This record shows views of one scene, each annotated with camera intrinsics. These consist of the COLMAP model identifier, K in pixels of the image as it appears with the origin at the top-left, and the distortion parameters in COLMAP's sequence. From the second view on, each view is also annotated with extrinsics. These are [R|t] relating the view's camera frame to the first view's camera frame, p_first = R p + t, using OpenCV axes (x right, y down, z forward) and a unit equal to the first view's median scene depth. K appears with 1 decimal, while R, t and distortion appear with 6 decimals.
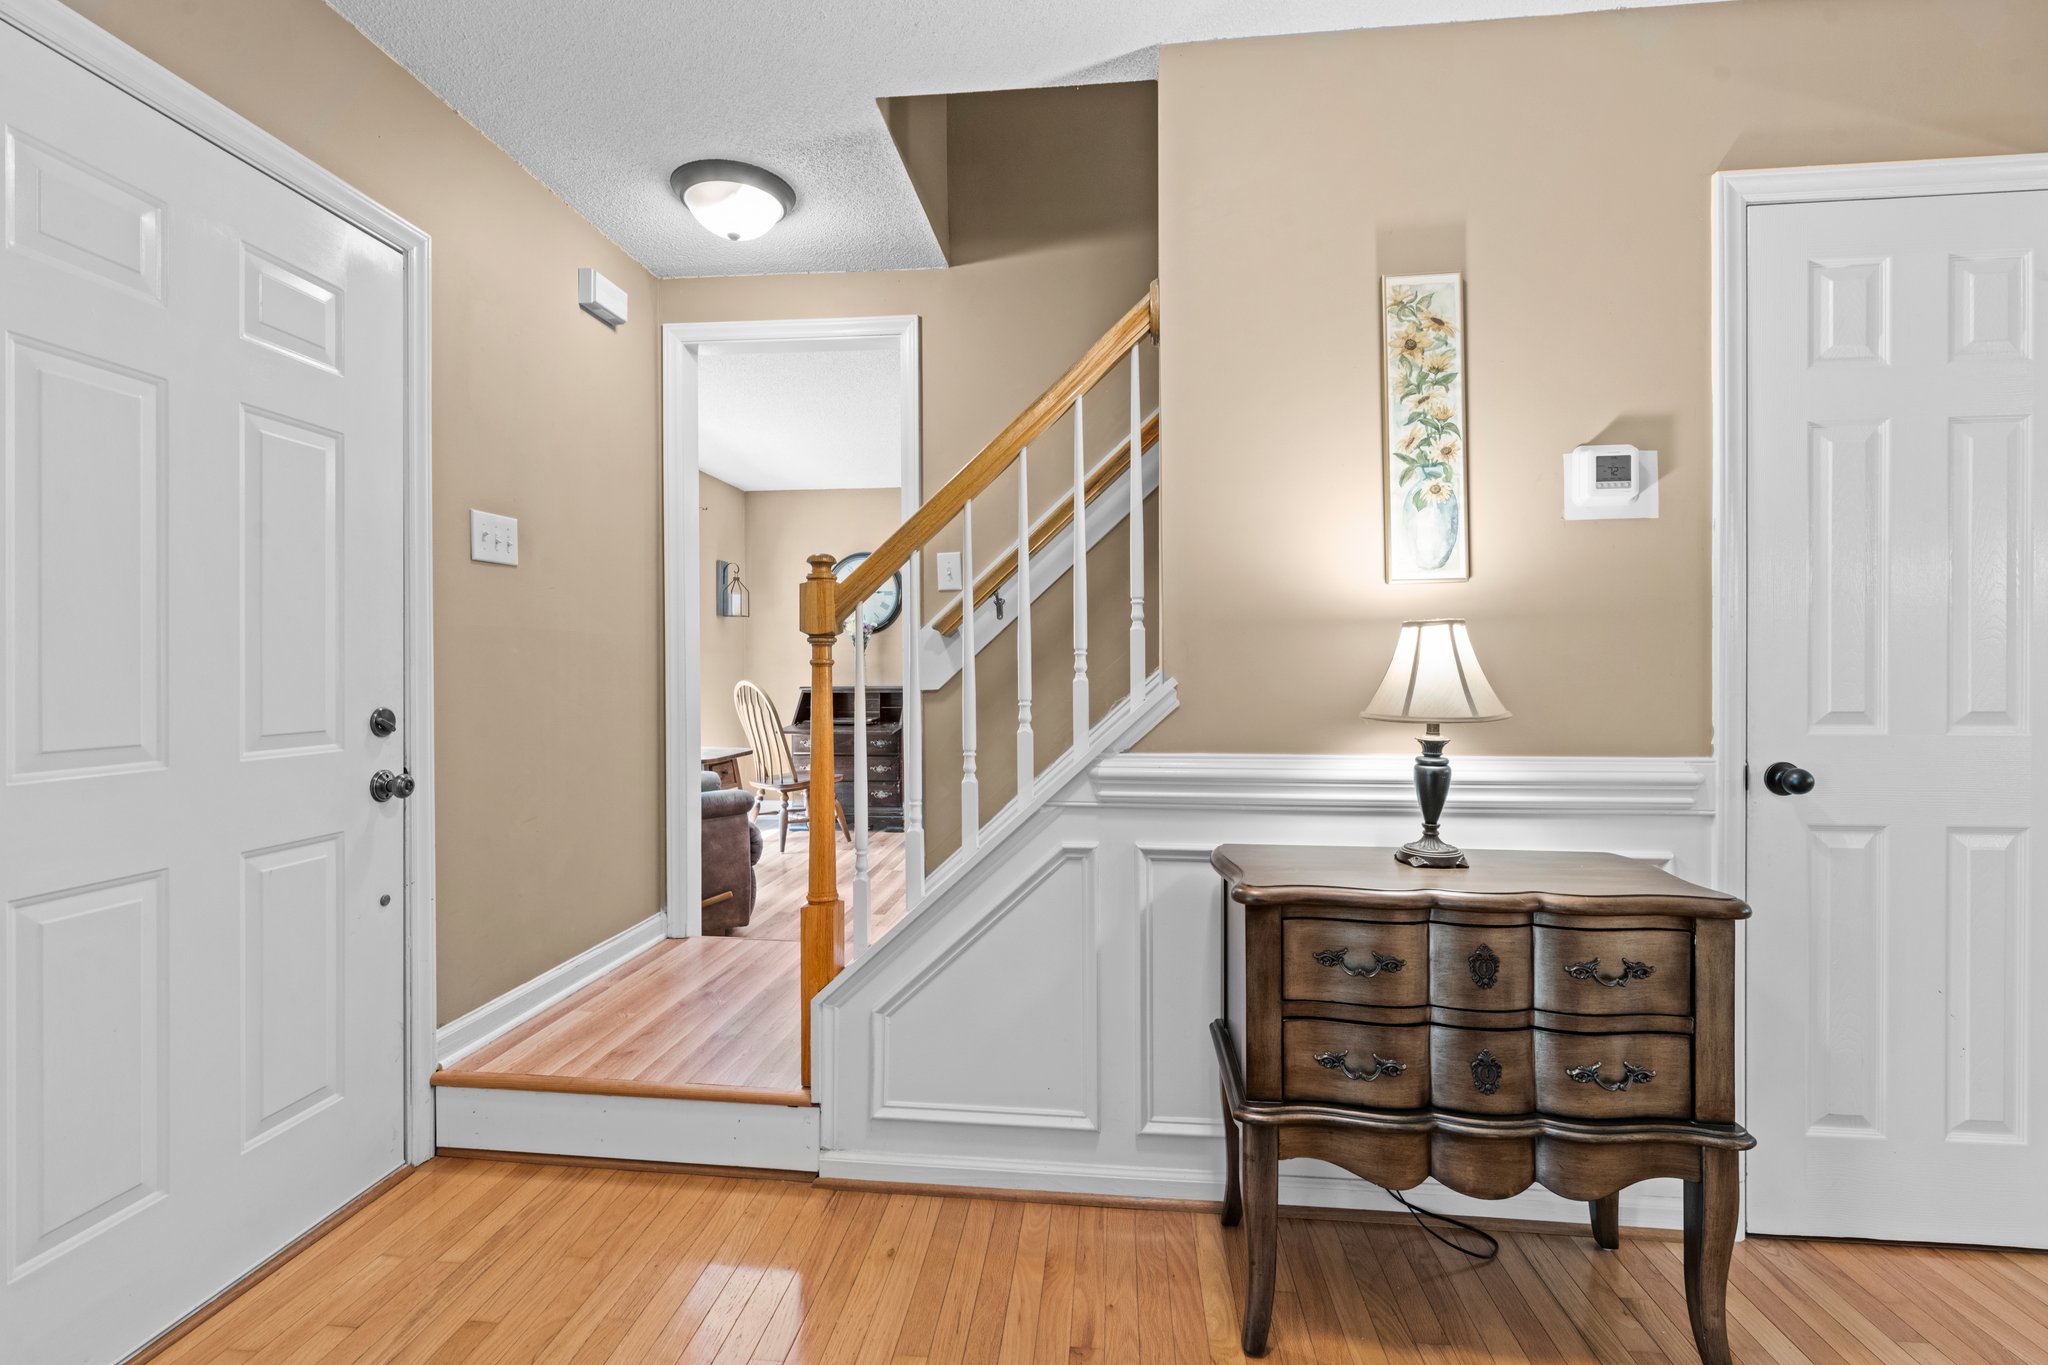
lens RADIAL K [[936.3, 0, 1023.1], [0, 936.3, 666.9], [0, 0, 1]] dist [0.004358, 0.000143]
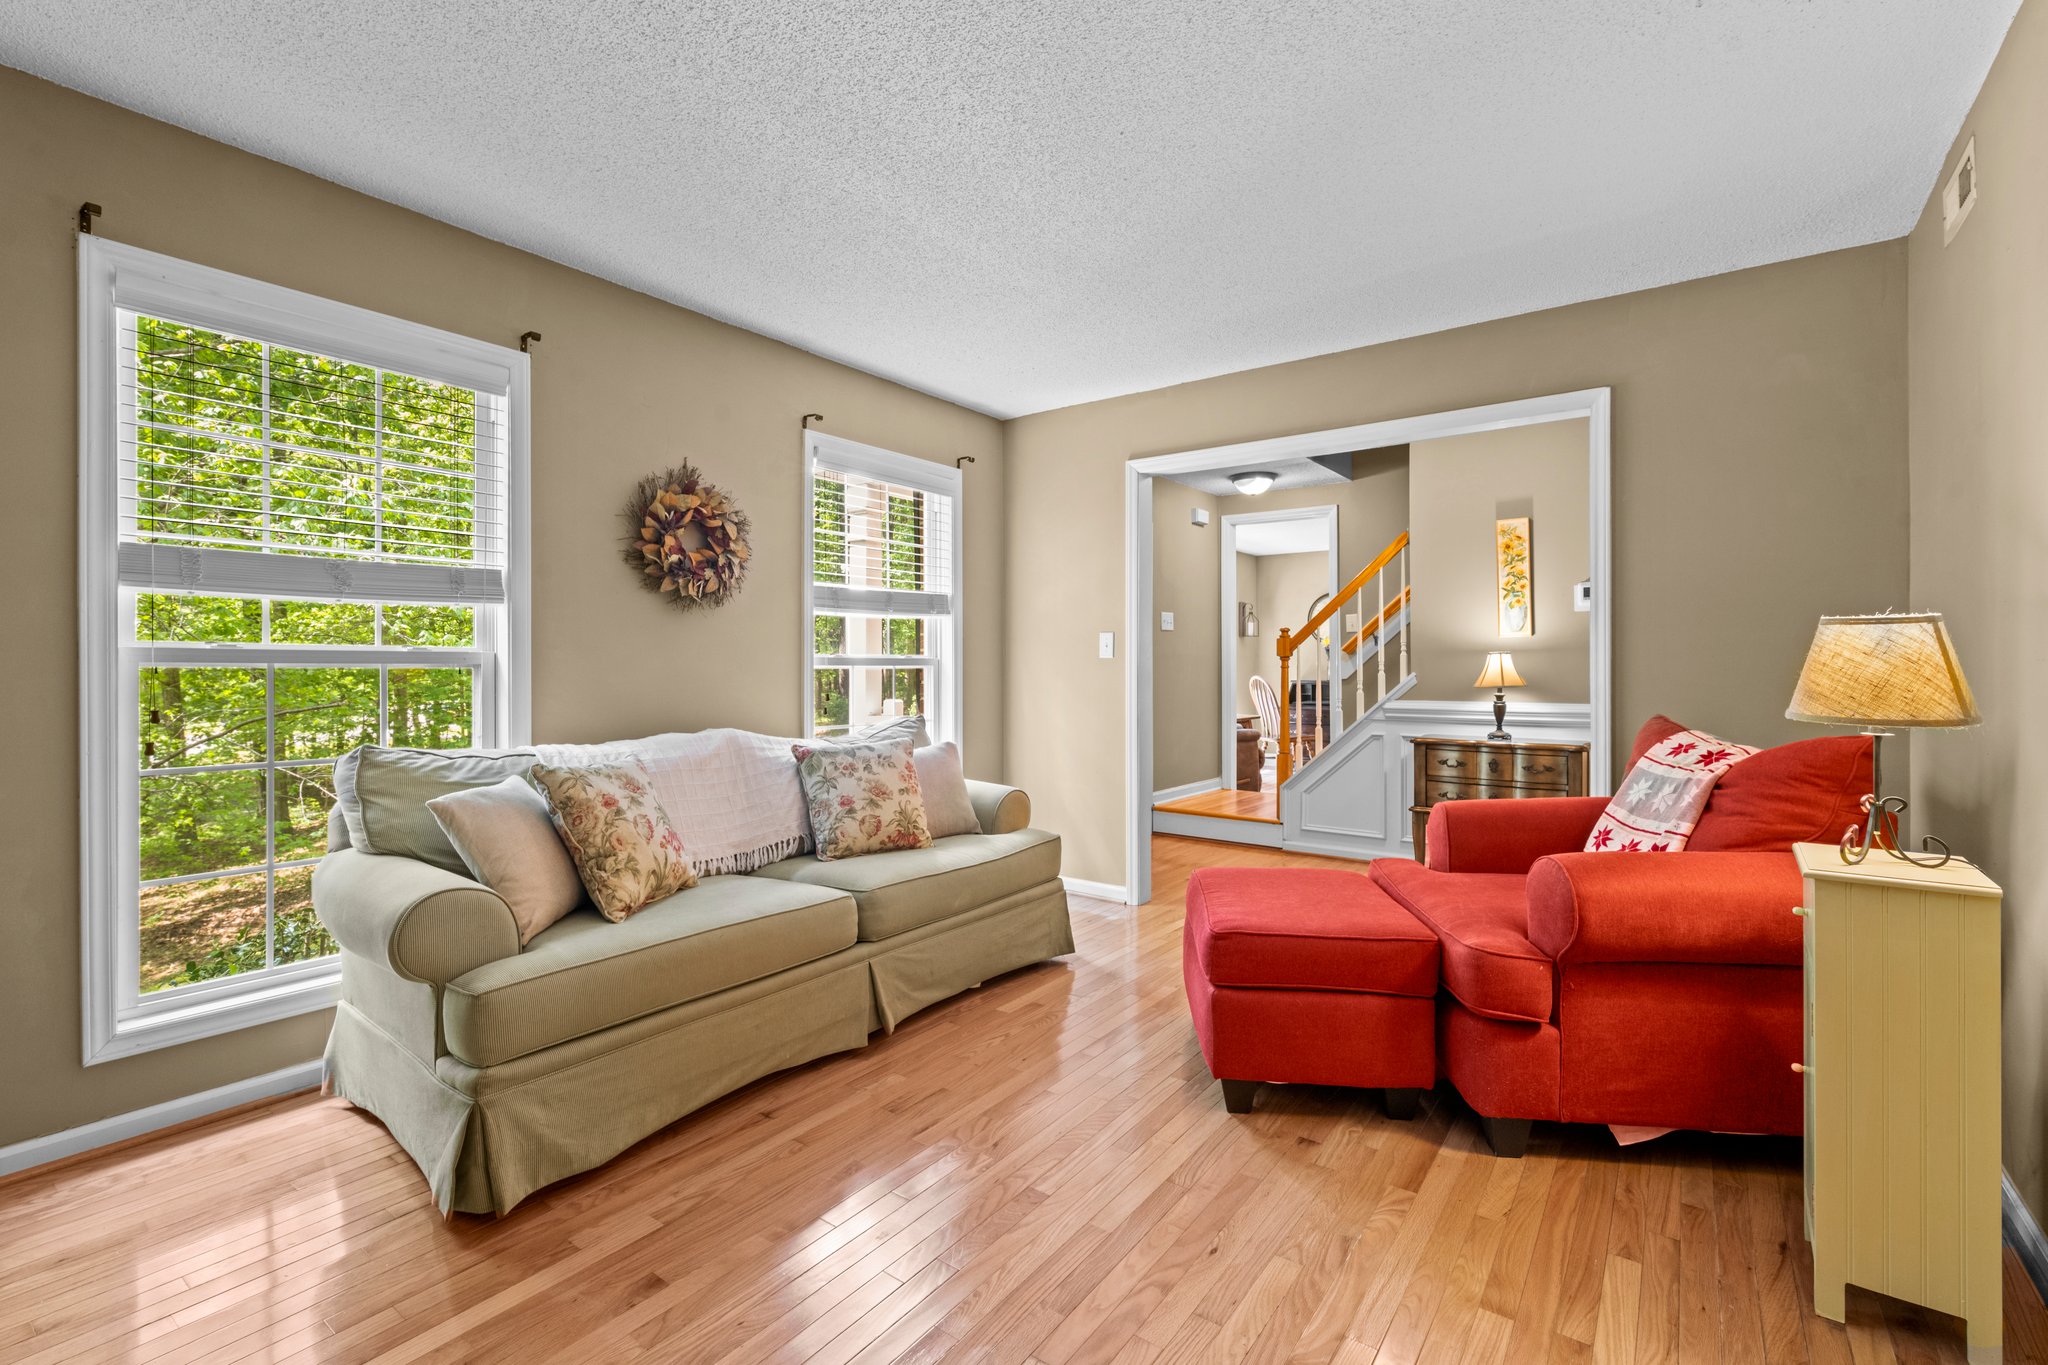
lens RADIAL K [[916.8, 0, 1029.1], [0, 916.8, 669.2], [0, 0, 1]] dist [0.000289, 0.000018]
pose [[0.862224, 0.001582, -0.506524, 0.539825], [-0.002885, 0.999994, -0.001789, 0.009566], [0.506519, 0.003004, 0.862224, -1.828918]]
